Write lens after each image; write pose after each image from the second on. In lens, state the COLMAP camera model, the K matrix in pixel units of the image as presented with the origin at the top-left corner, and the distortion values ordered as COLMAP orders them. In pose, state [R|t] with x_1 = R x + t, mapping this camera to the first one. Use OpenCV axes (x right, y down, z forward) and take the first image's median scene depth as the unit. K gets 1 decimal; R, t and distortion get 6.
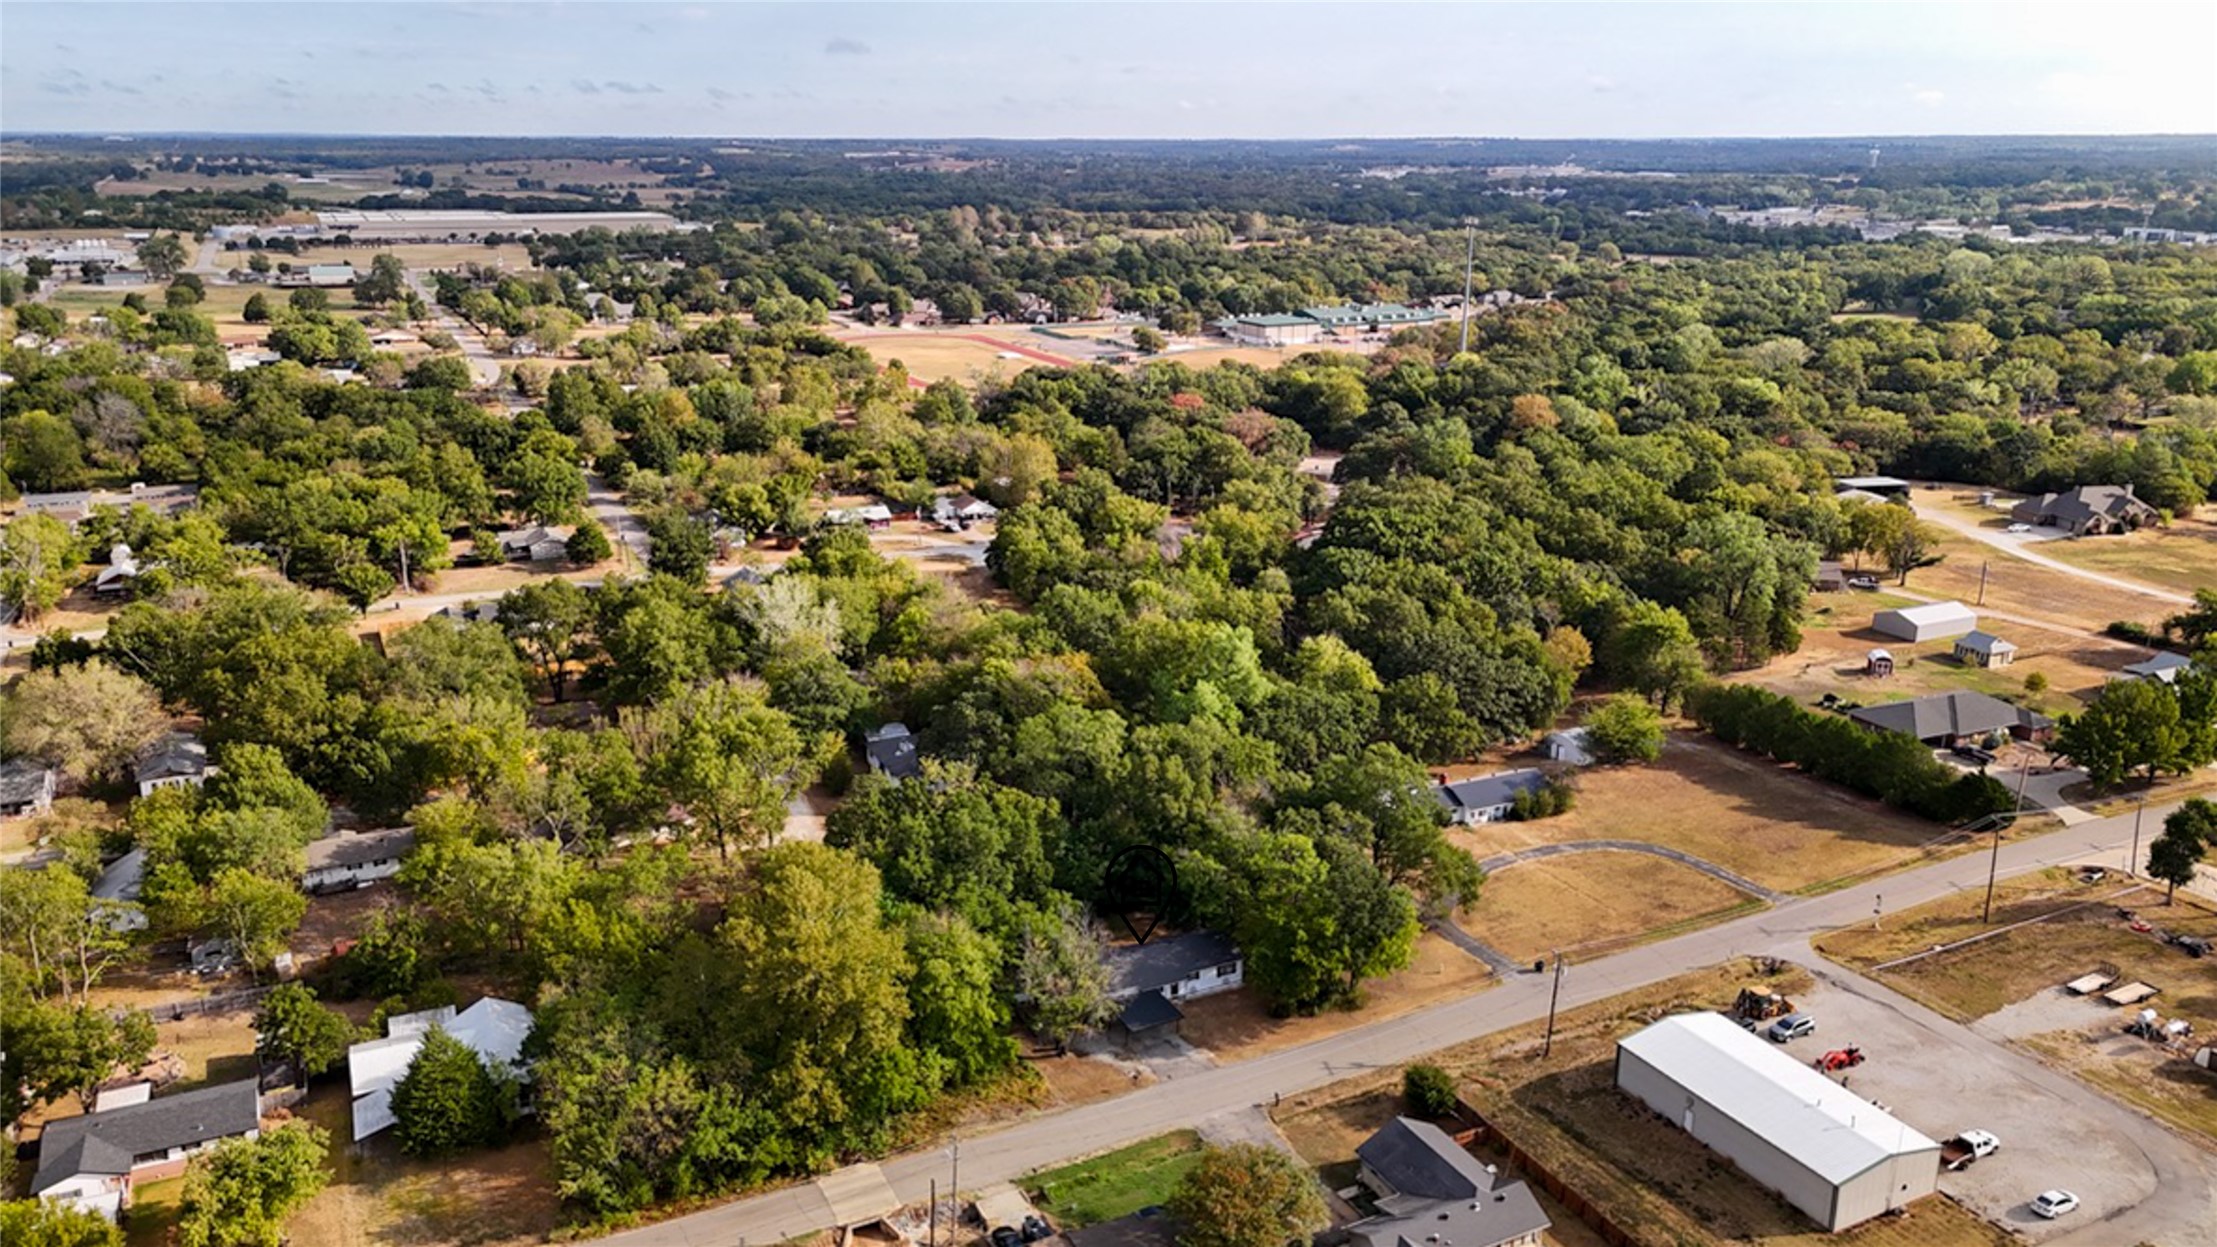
lens RADIAL K [[1624.3, 0, 1108.5], [0, 1624.3, 623.5], [0, 0, 1]] dist [0.082758, -0.088263]
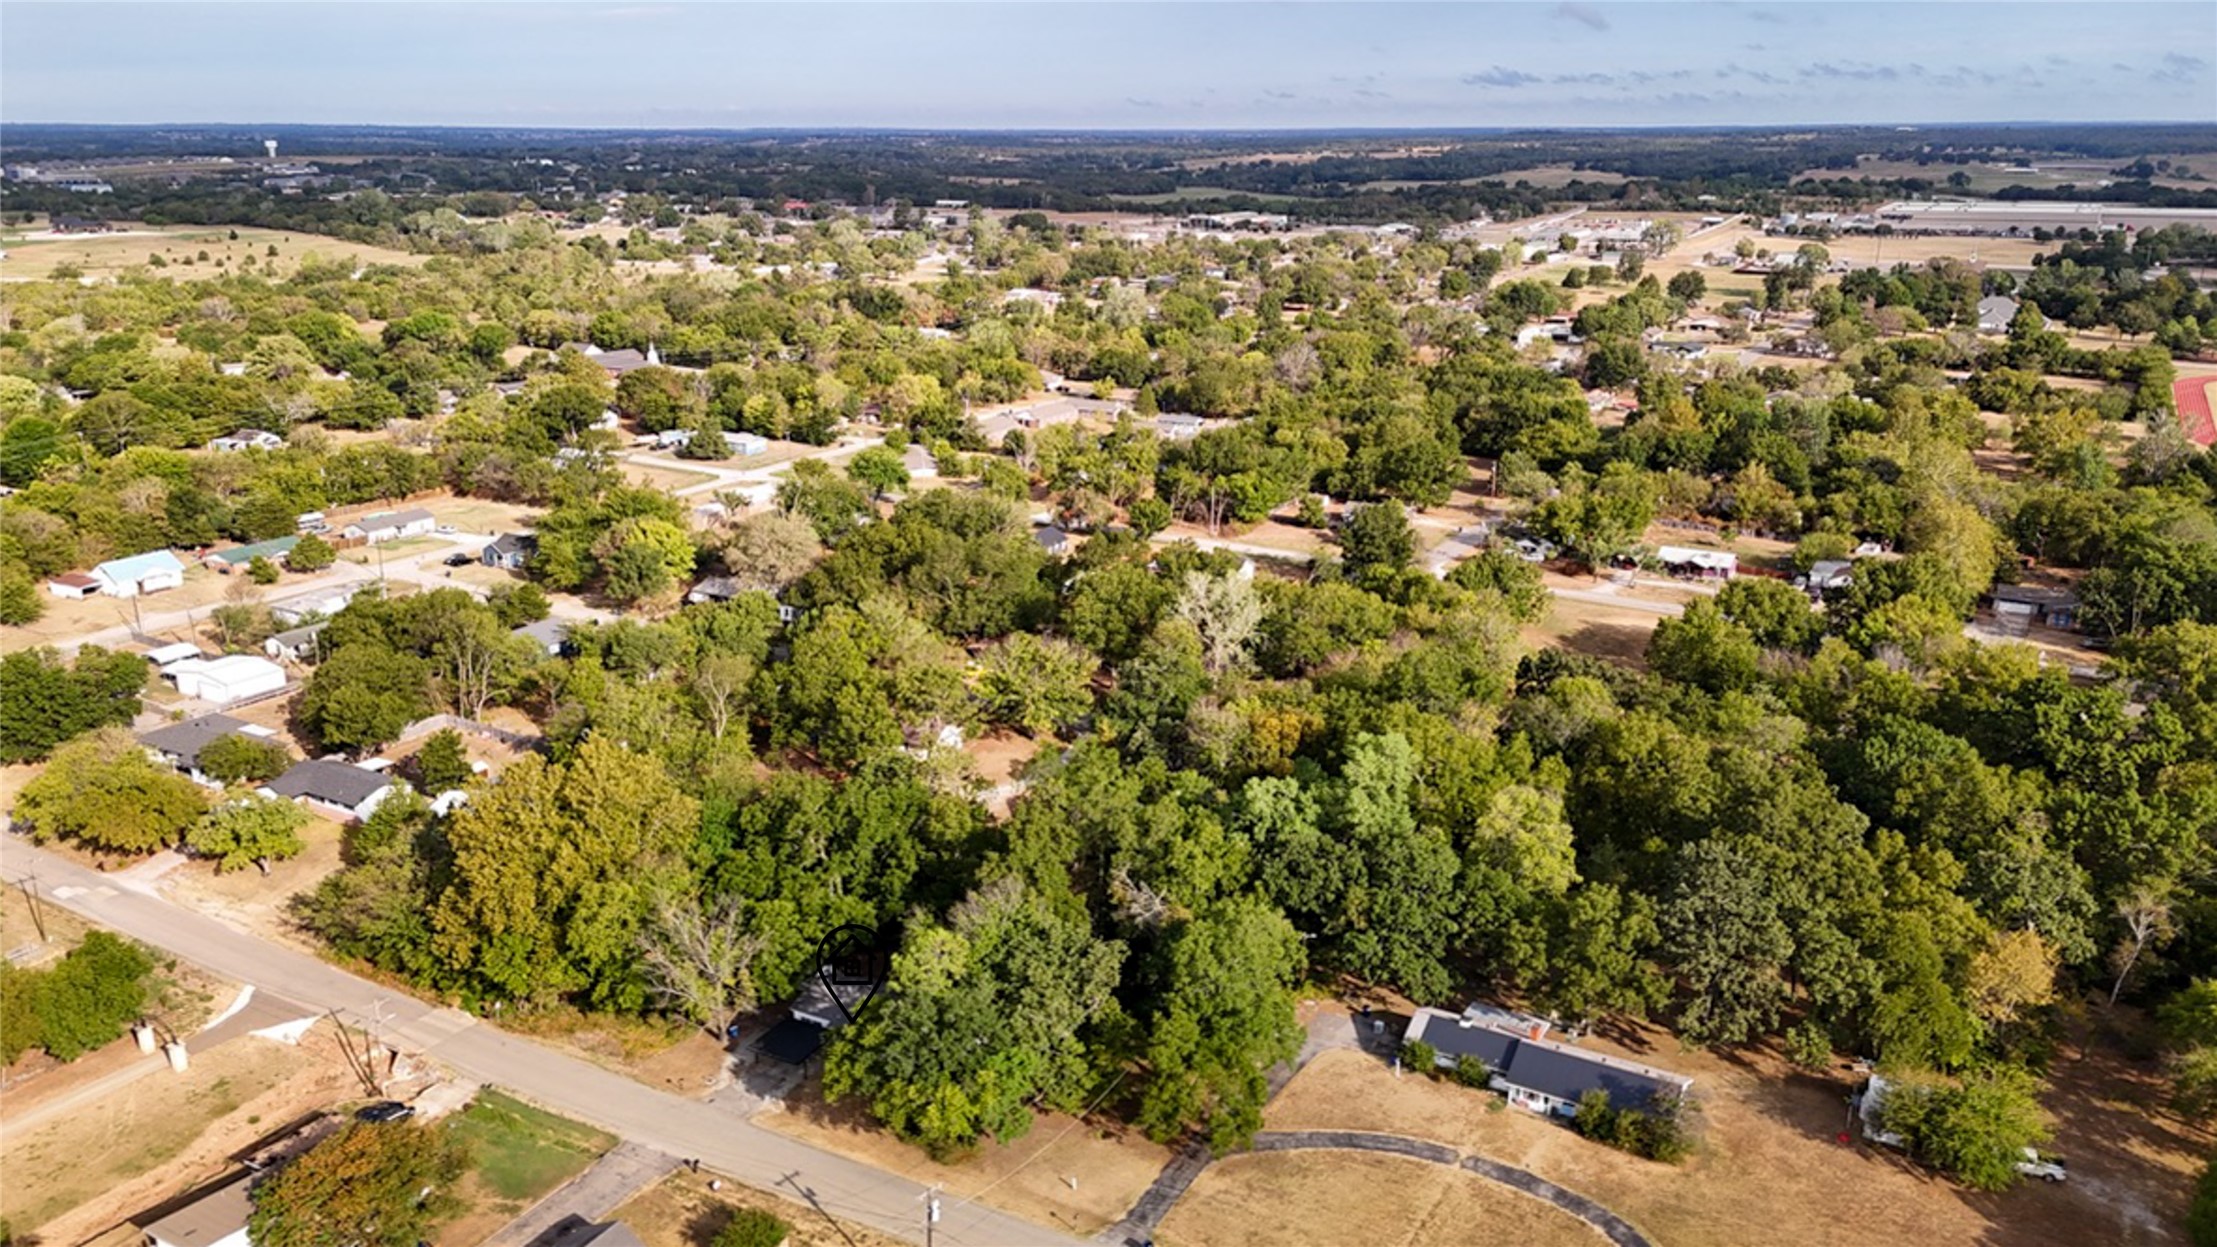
lens RADIAL K [[1624.3, 0, 1108.5], [0, 1624.3, 623.5], [0, 0, 1]] dist [0.082758, -0.088263]
pose [[0.557749, 0.236752, -0.795528, 0.325615], [-0.232249, 0.964686, 0.124263, -0.061237], [0.796854, 0.115453, 0.593038, 0.223162]]
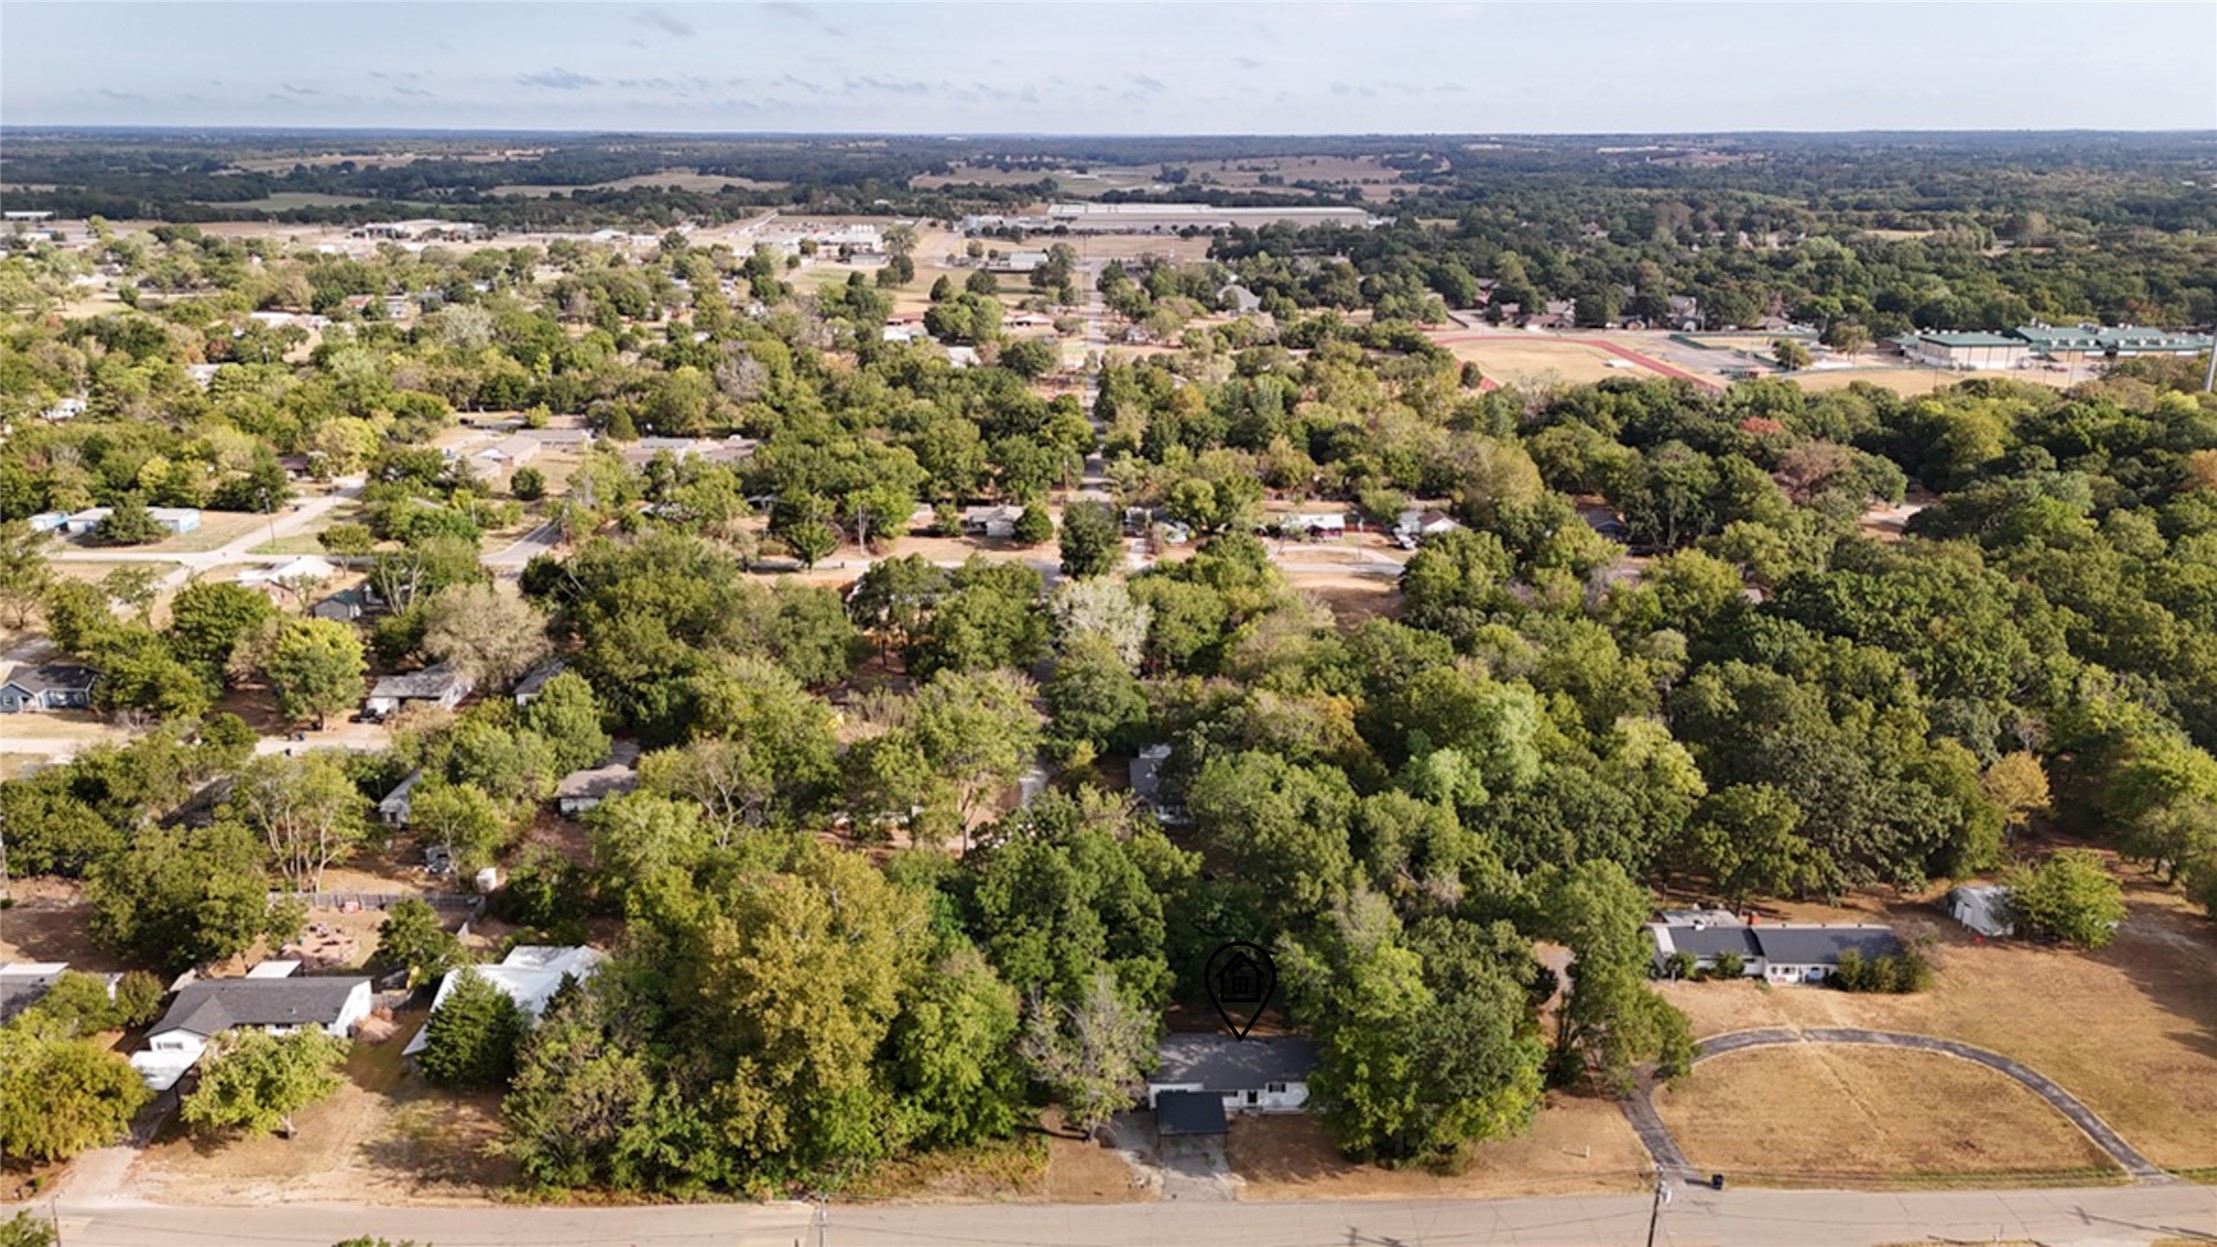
lens RADIAL K [[1639.6, 0, 1108.5], [0, 1639.6, 623.5], [0, 0, 1]] dist [0.080733, -0.087304]
pose [[0.904102, 0.121177, -0.409776, 0.124523], [-0.121236, 0.992285, 0.025947, -0.016105], [0.409759, 0.026221, 0.911817, 0.067522]]
